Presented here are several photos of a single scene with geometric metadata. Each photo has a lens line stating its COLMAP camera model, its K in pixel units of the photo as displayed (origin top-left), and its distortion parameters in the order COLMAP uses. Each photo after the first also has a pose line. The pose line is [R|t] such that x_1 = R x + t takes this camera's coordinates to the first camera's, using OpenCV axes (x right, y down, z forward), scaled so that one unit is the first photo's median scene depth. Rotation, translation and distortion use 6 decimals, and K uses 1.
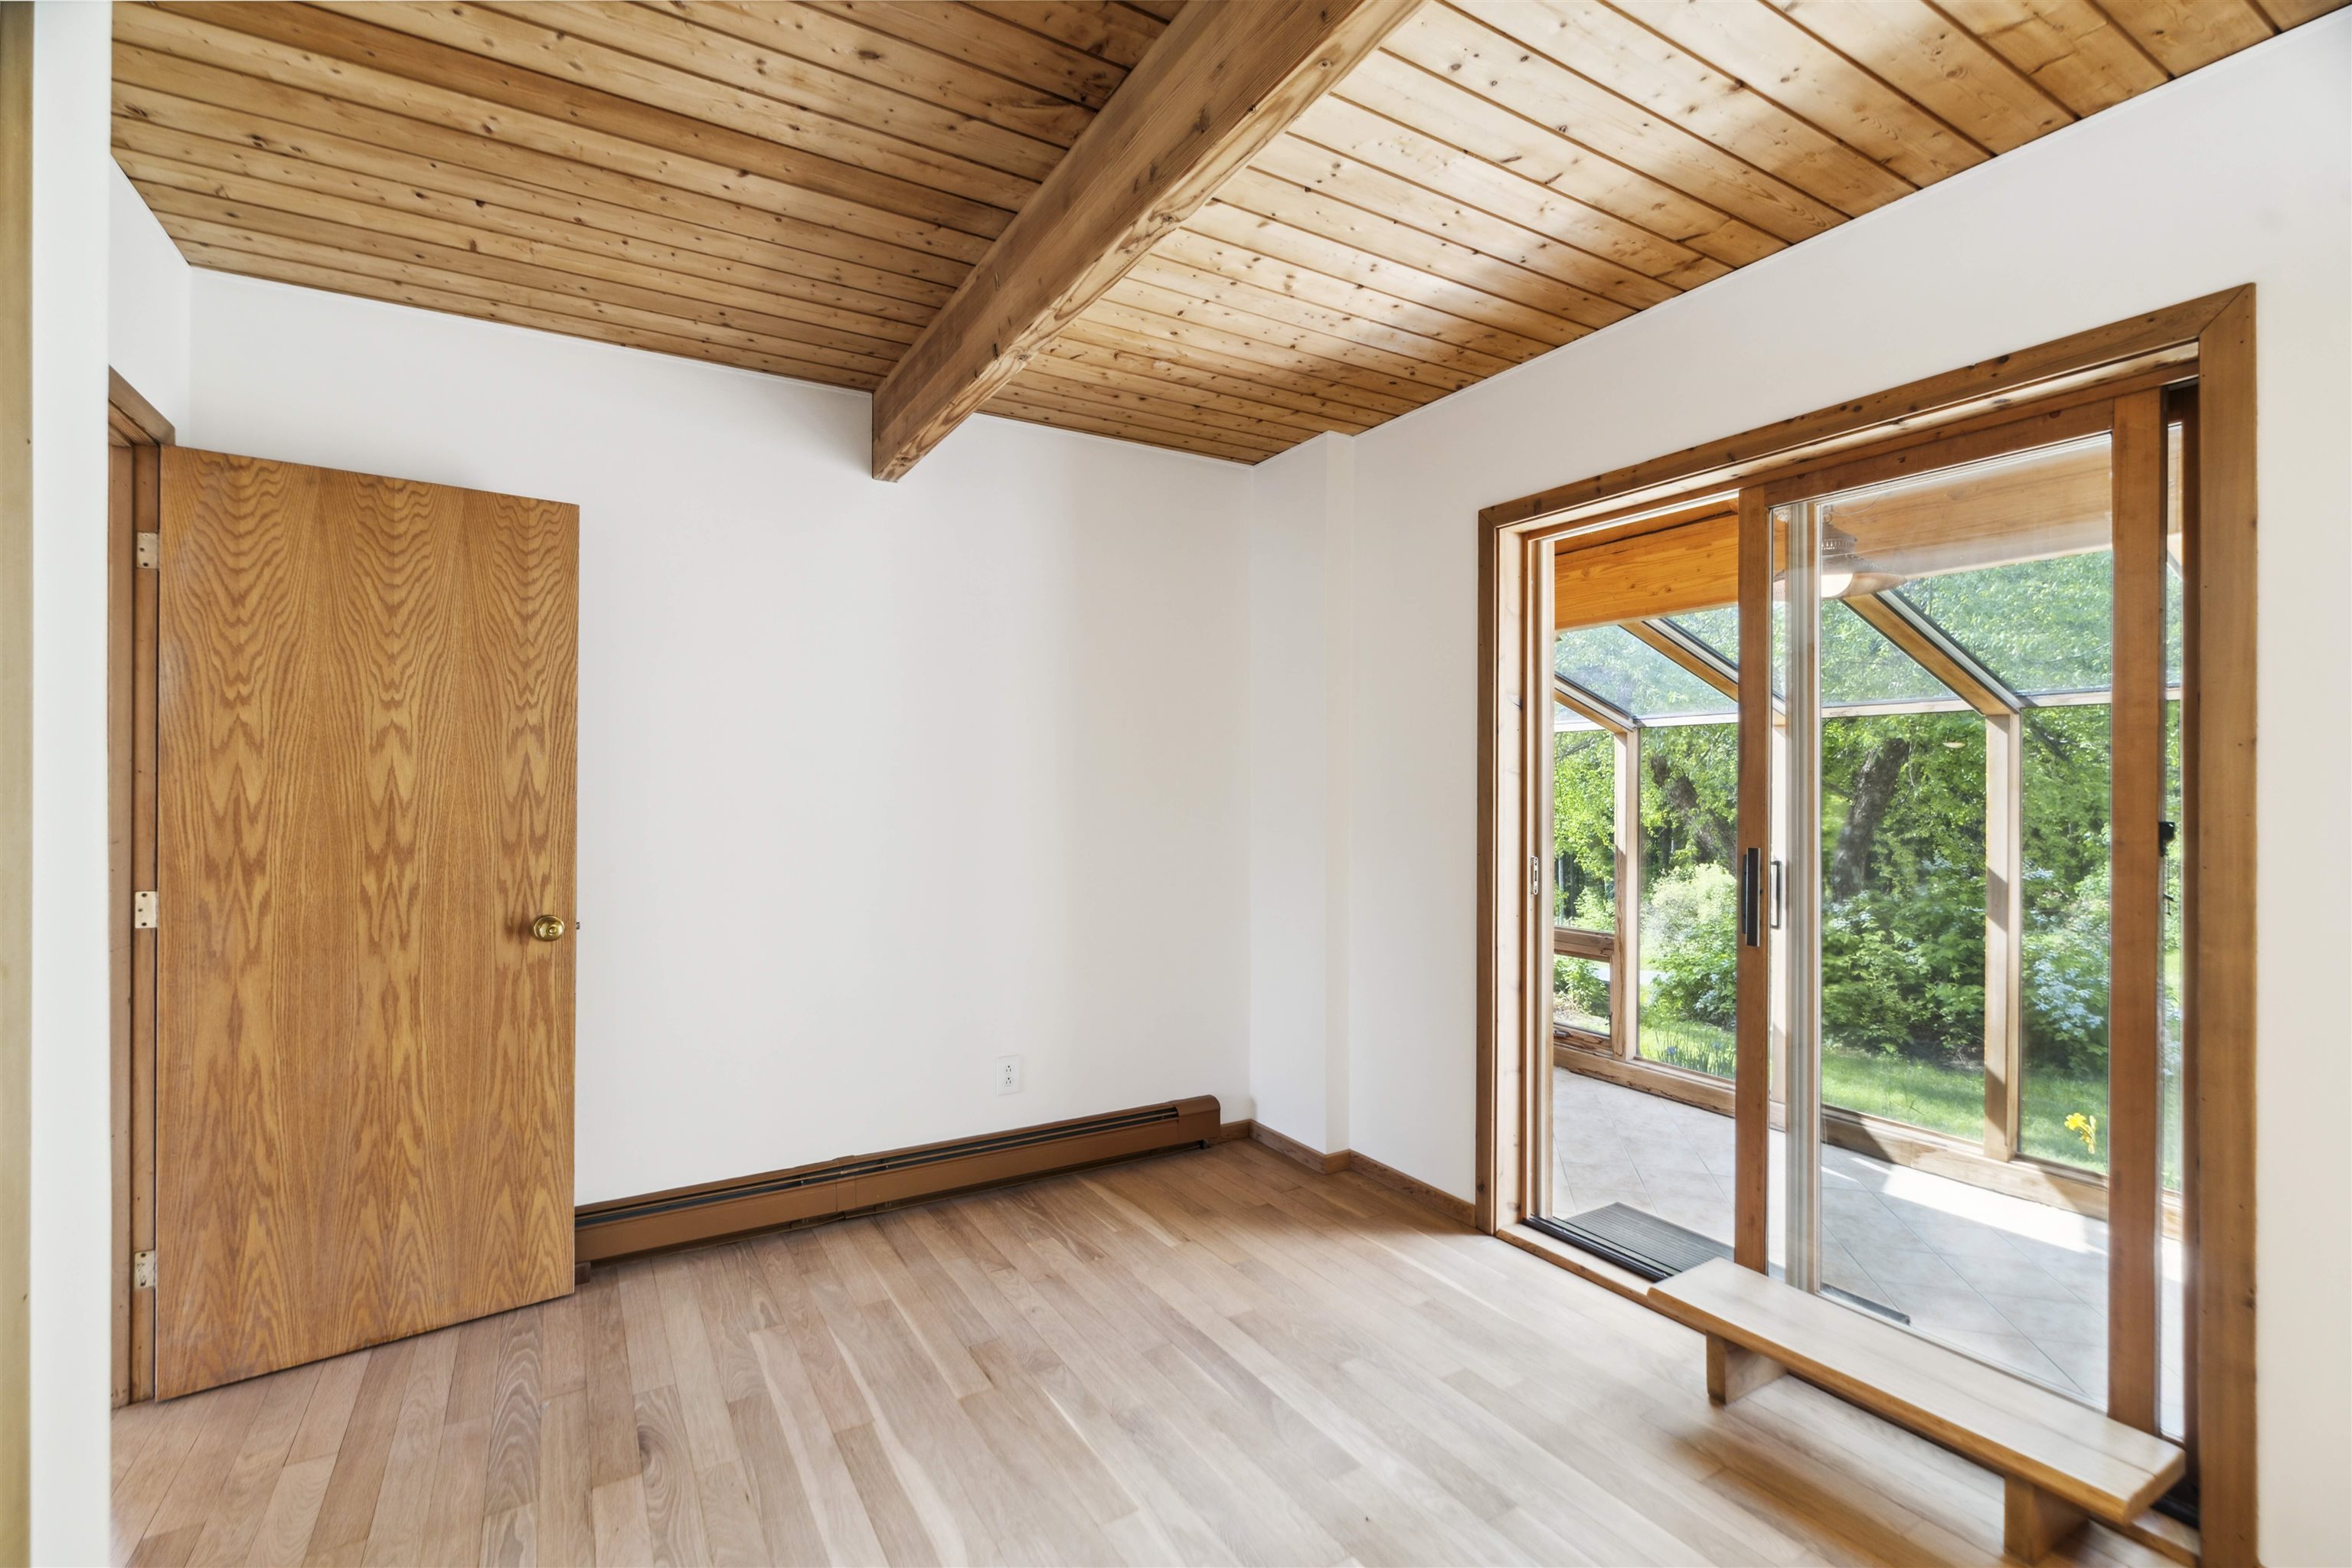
lens RADIAL K [[1059.4, 0, 1175.5], [0, 1059.4, 773.1], [0, 0, 1]] dist [0.003580, -0.000114]
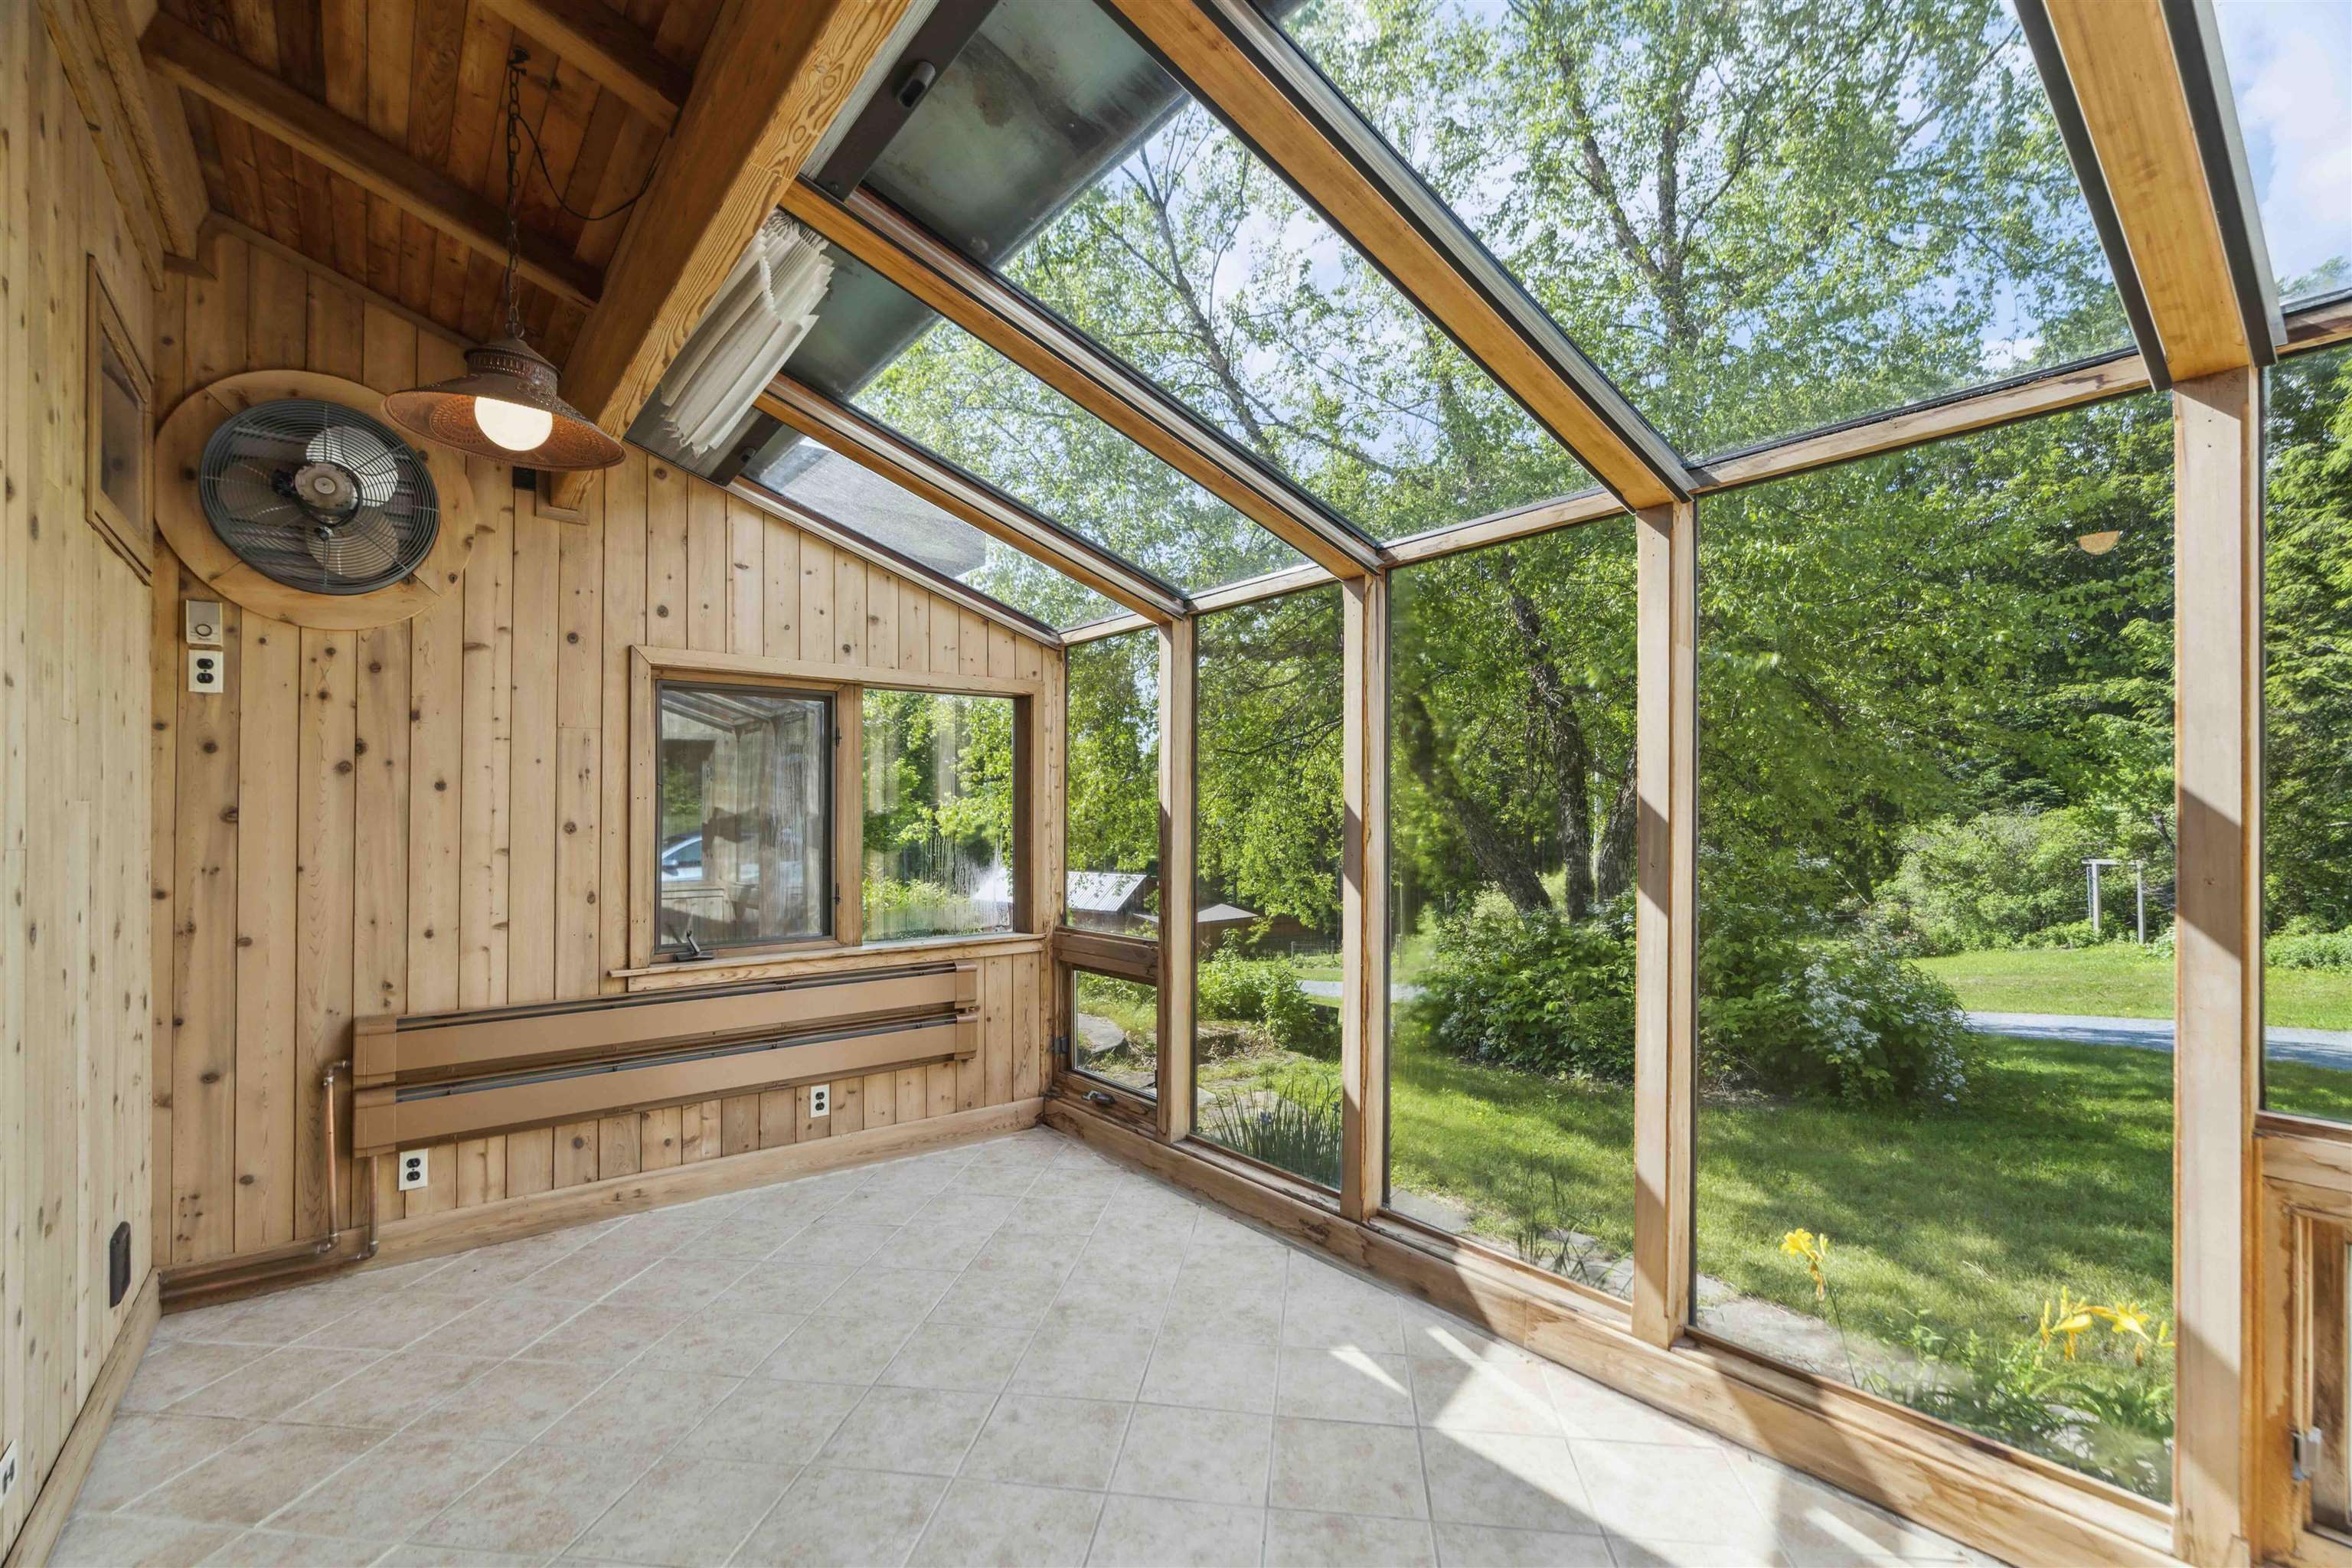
lens RADIAL K [[1059.4, 0, 1180.3], [0, 1059.4, 805.9], [0, 0, 1]] dist [0.003580, -0.000114]
pose [[0.992994, -0.006876, 0.117968, 0.249206], [0.006097, 0.999957, 0.006963, 0.047276], [-0.118011, -0.006195, 0.992993, 0.261705]]
